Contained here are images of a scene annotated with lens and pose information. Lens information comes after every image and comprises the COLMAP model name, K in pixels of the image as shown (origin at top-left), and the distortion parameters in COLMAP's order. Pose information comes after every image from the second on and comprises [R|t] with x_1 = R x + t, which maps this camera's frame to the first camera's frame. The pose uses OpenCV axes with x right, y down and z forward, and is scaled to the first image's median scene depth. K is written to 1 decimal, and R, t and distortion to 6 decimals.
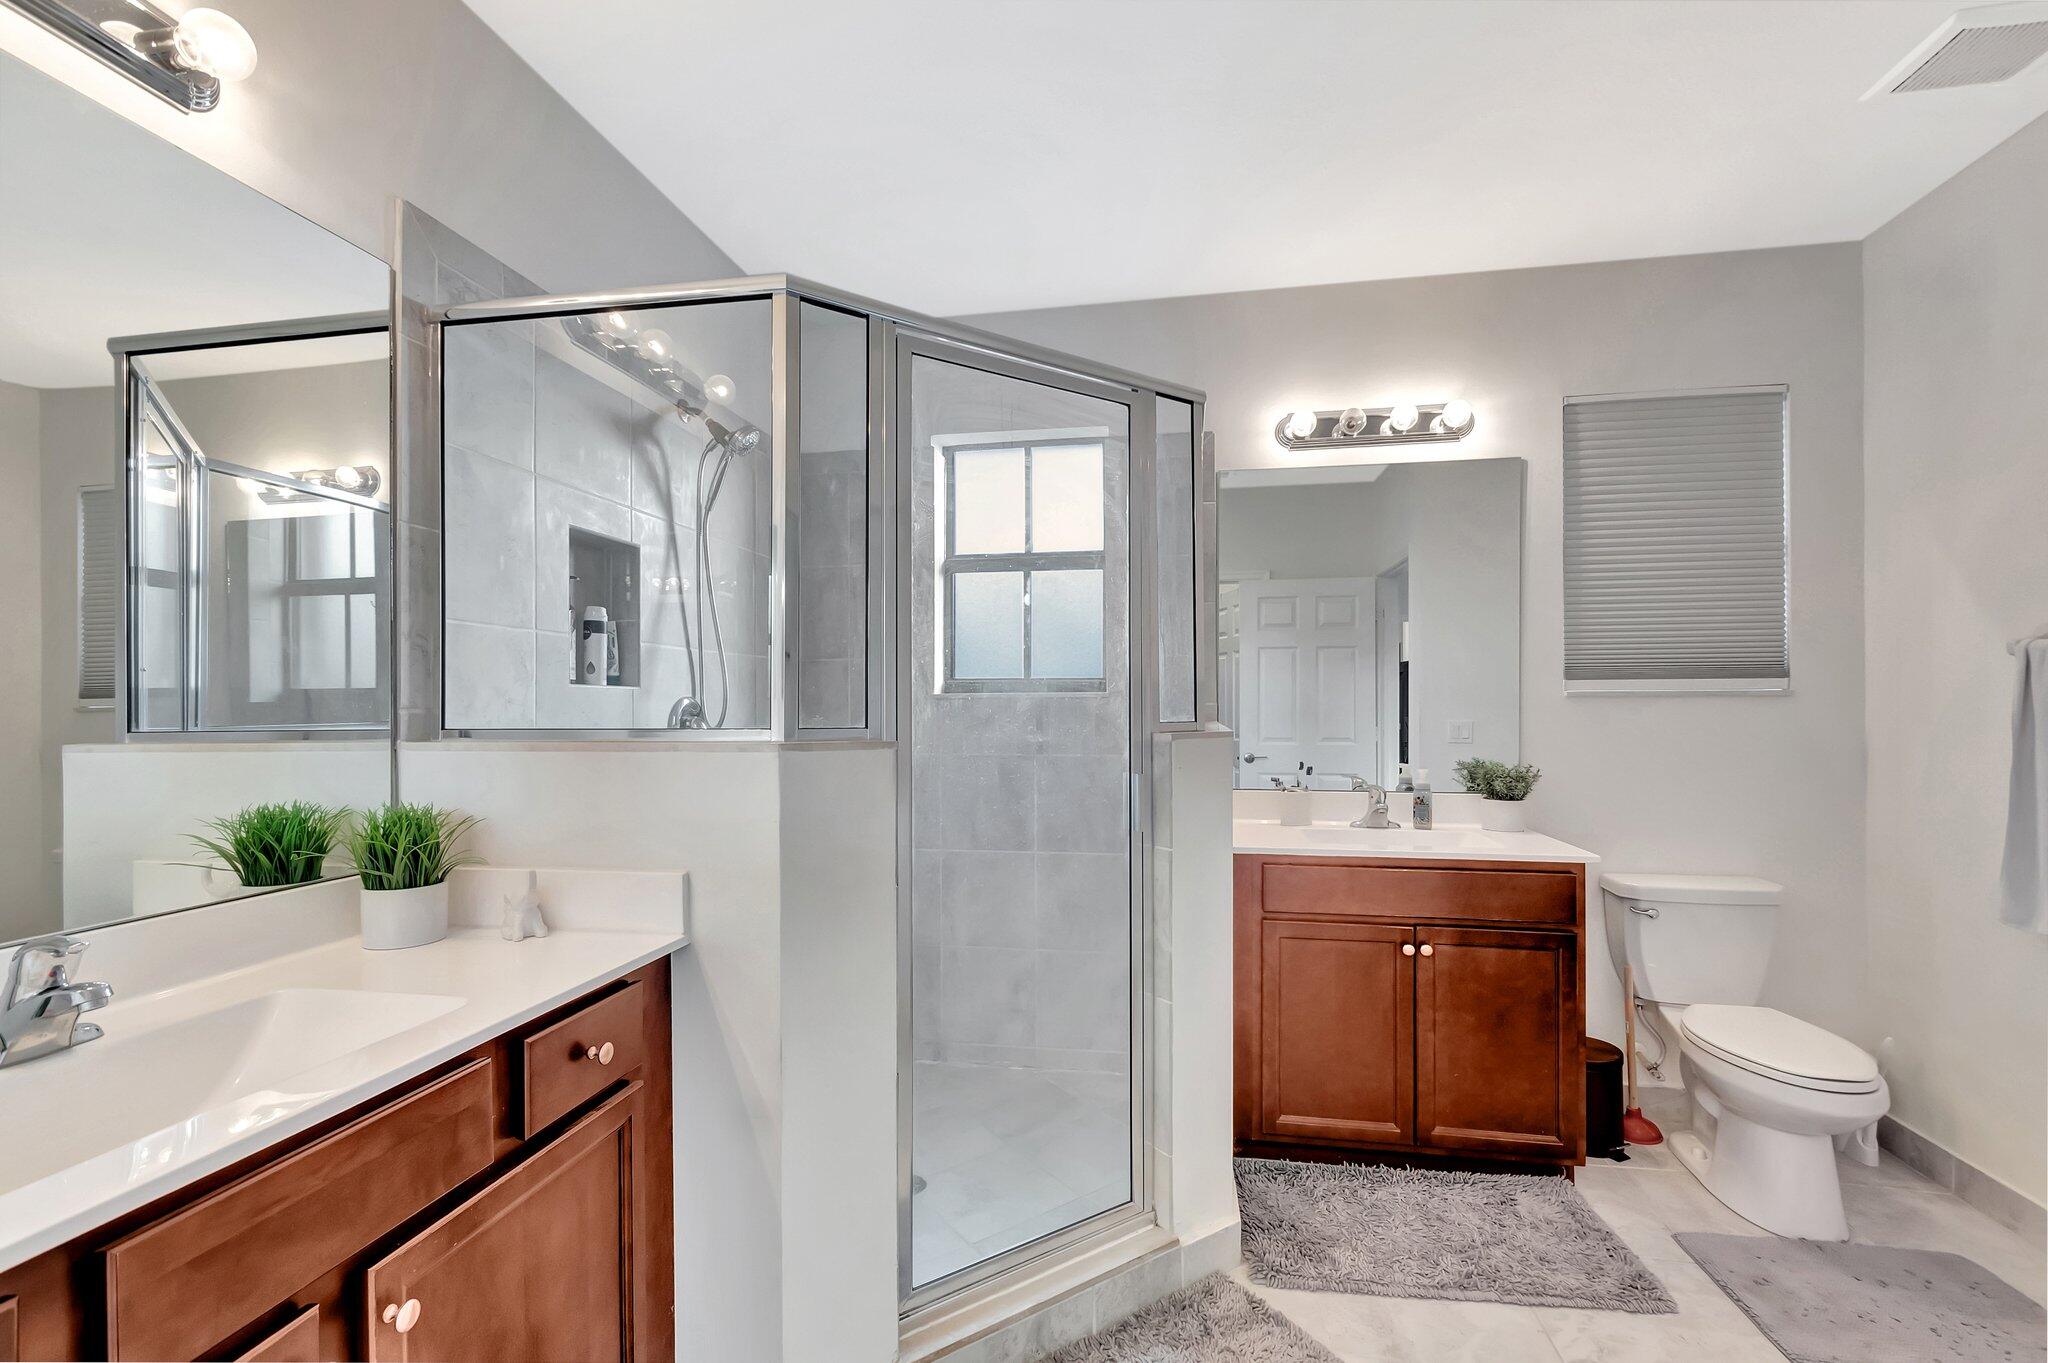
lens RADIAL K [[898.5, 0, 1013.9], [0, 898.5, 693.7], [0, 0, 1]] dist [-0.001095, -0.000248]
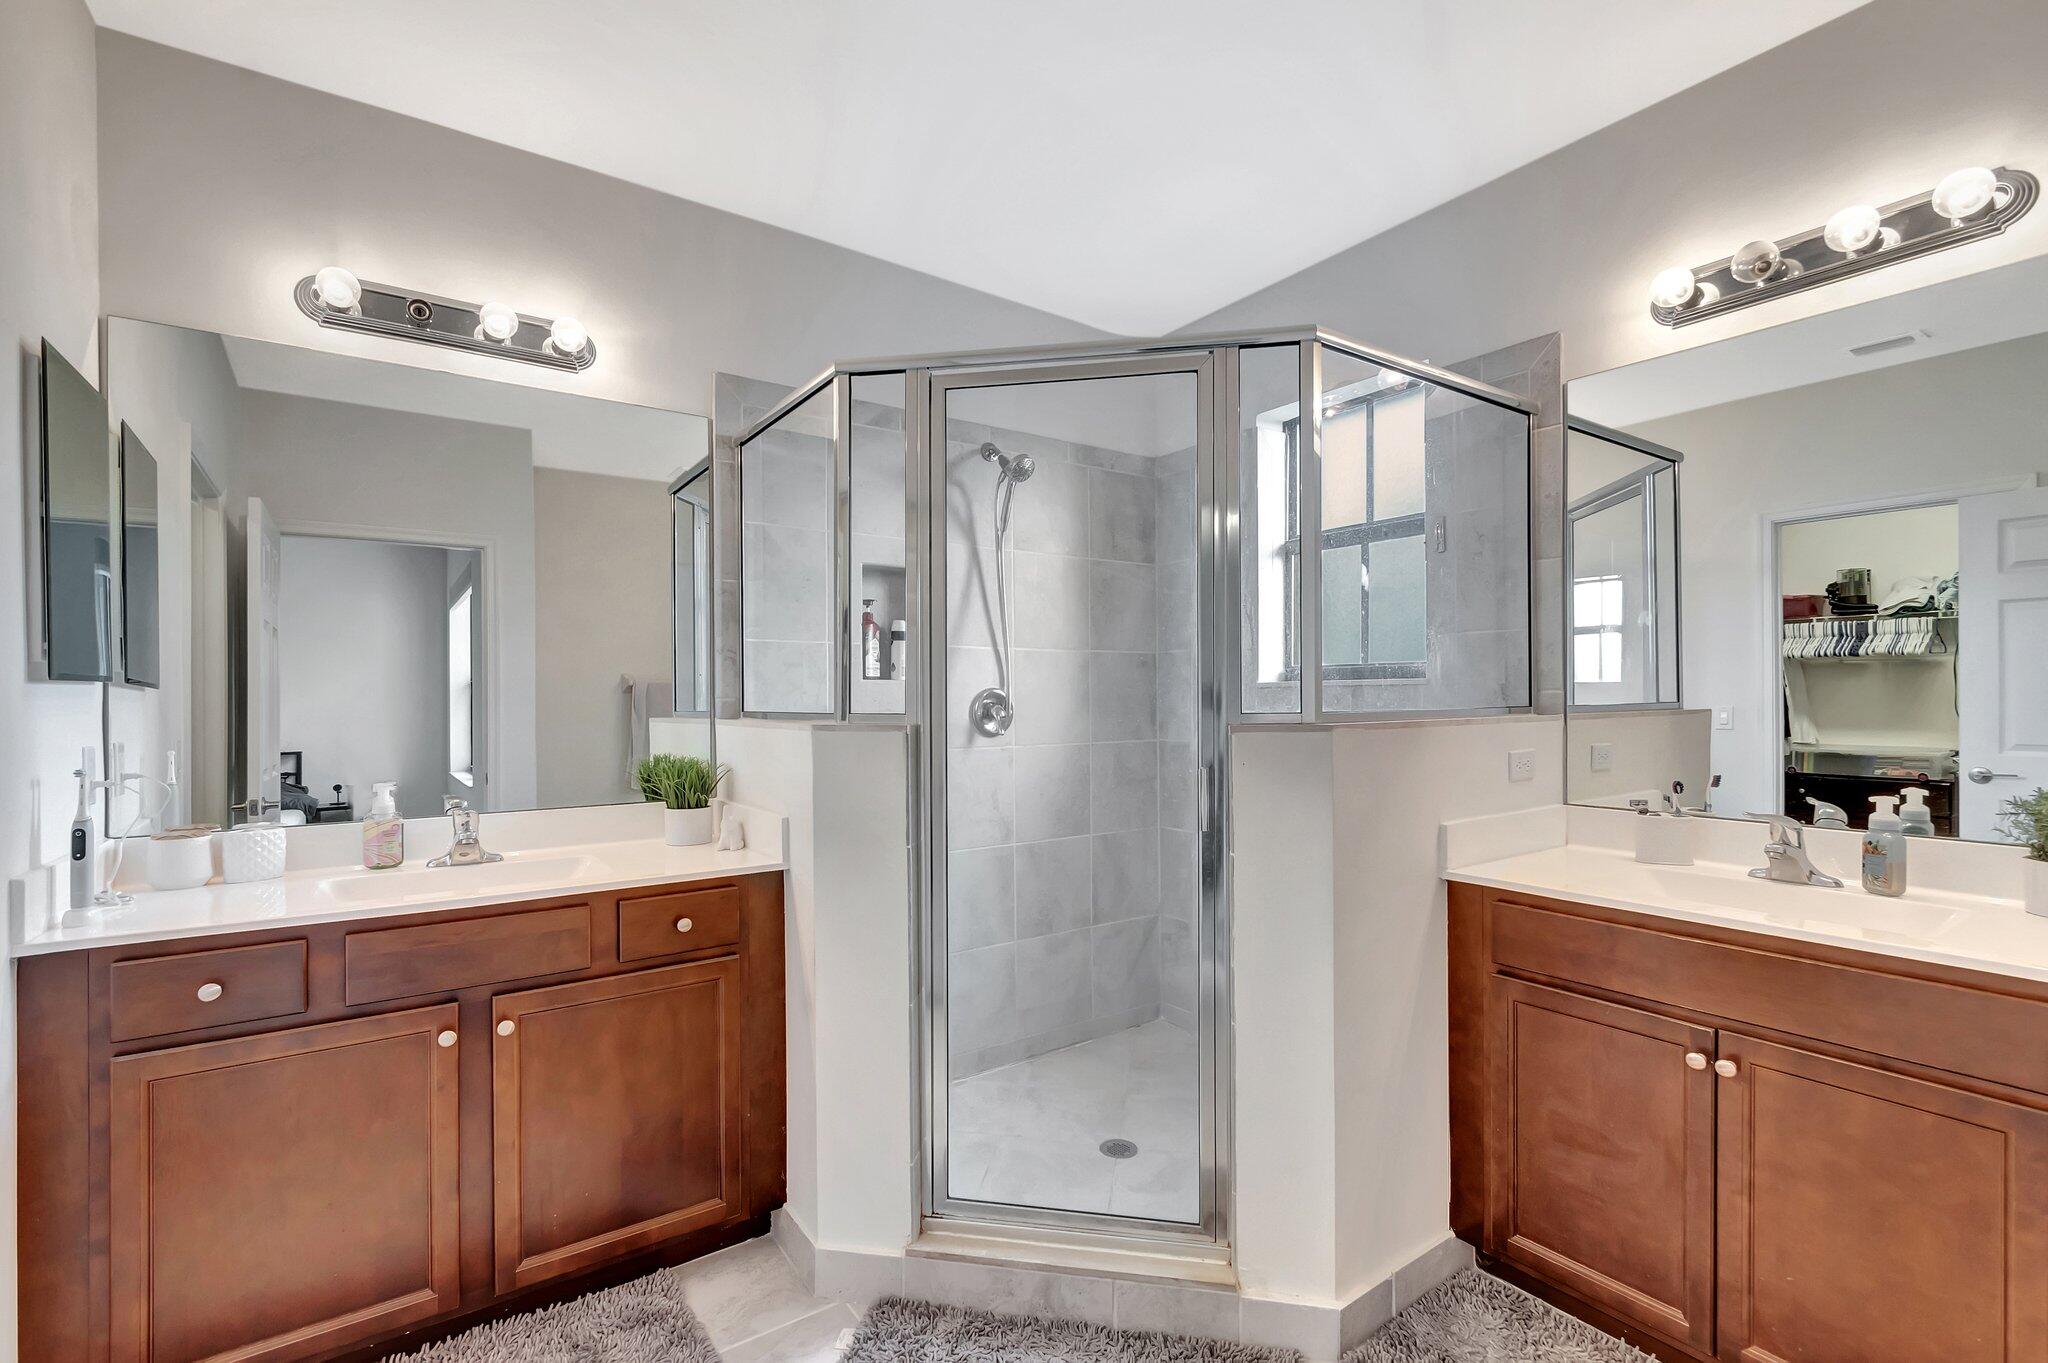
lens RADIAL K [[898.5, 0, 1010.9], [0, 898.5, 693.1], [0, 0, 1]] dist [-0.001095, -0.000248]
pose [[0.709349, -0.003446, -0.704849, 0.564972], [0.012006, 0.999902, 0.007194, 0.002085], [0.704755, -0.013566, 0.709321, 0.178029]]
